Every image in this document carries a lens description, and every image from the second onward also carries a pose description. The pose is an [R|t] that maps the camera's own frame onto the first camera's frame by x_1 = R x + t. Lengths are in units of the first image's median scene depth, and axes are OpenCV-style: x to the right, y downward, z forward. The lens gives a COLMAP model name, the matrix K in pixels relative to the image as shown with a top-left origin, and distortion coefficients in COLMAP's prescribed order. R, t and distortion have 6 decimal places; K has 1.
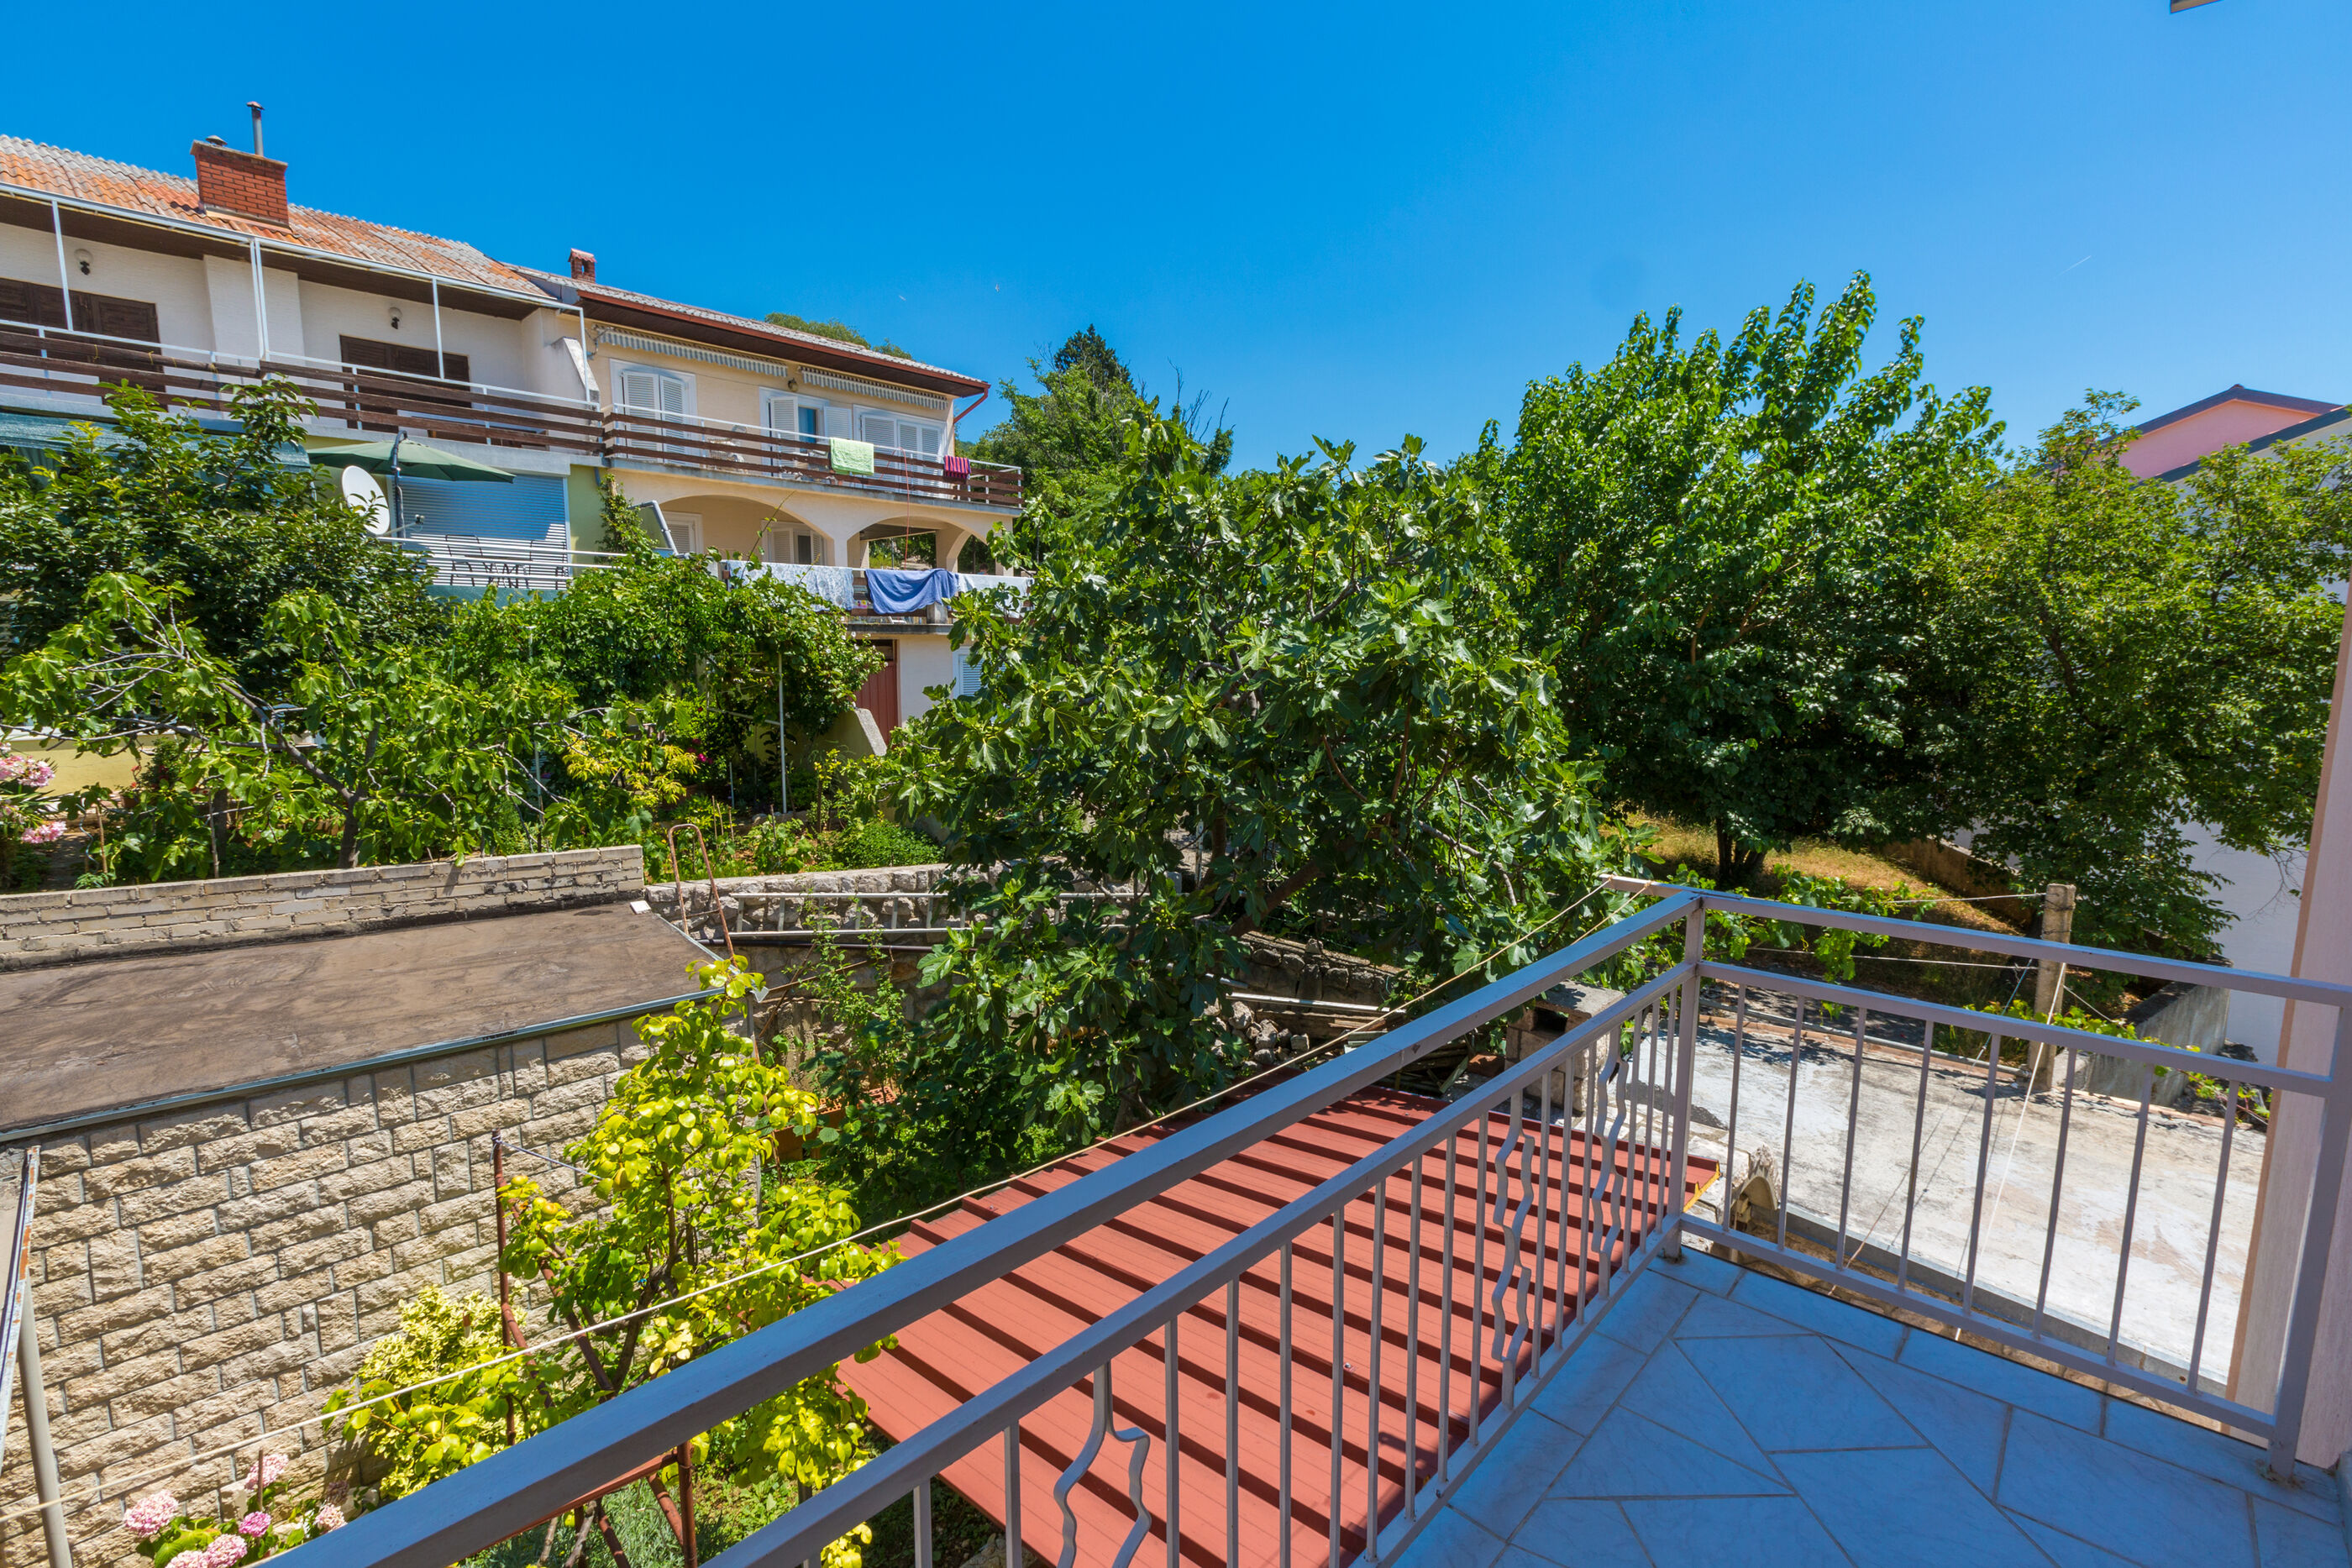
lens RADIAL K [[1020.4, 0, 1176.0], [0, 1020.4, 784.0], [0, 0, 1]] dist [0.000921, 0.000037]
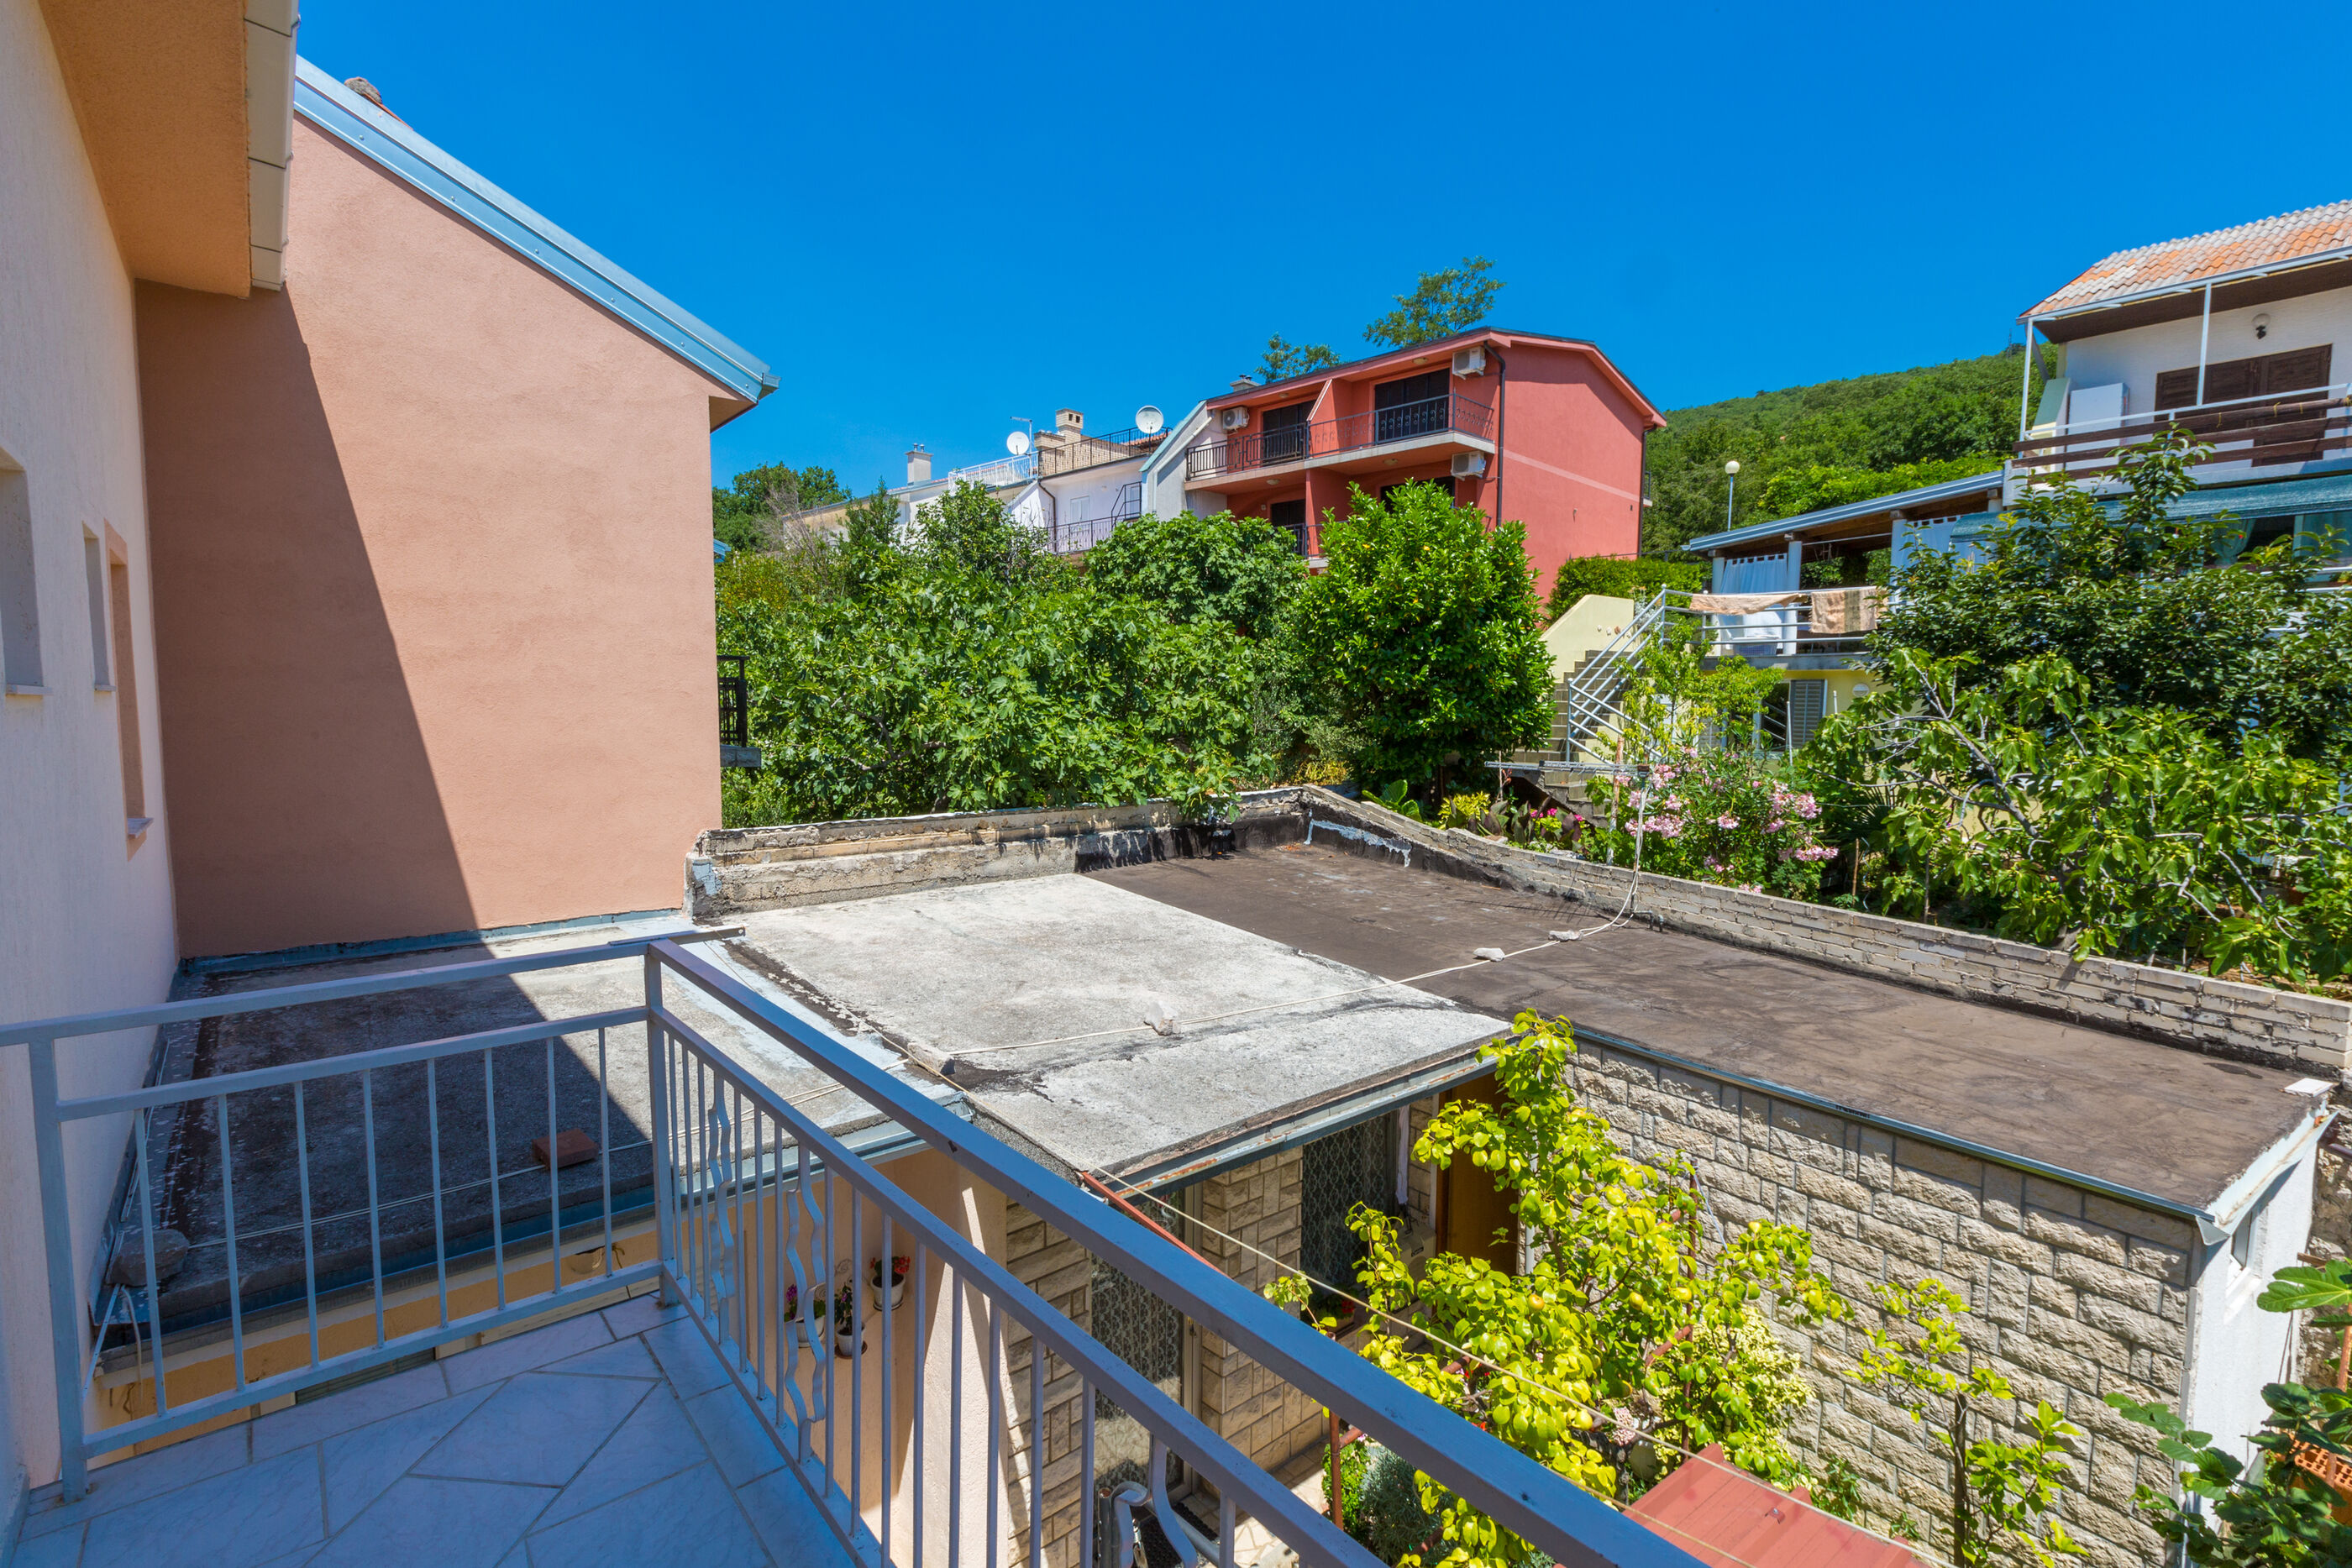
lens RADIAL K [[1082.2, 0, 1184.0], [0, 1082.2, 791.5], [0, 0, 1]] dist [-0.000533, -0.000609]
pose [[-0.088714, 0.081882, -0.992686, 0.328274], [-0.140372, 0.985641, 0.093845, -0.050615], [0.986116, 0.147670, -0.075946, 0.347474]]
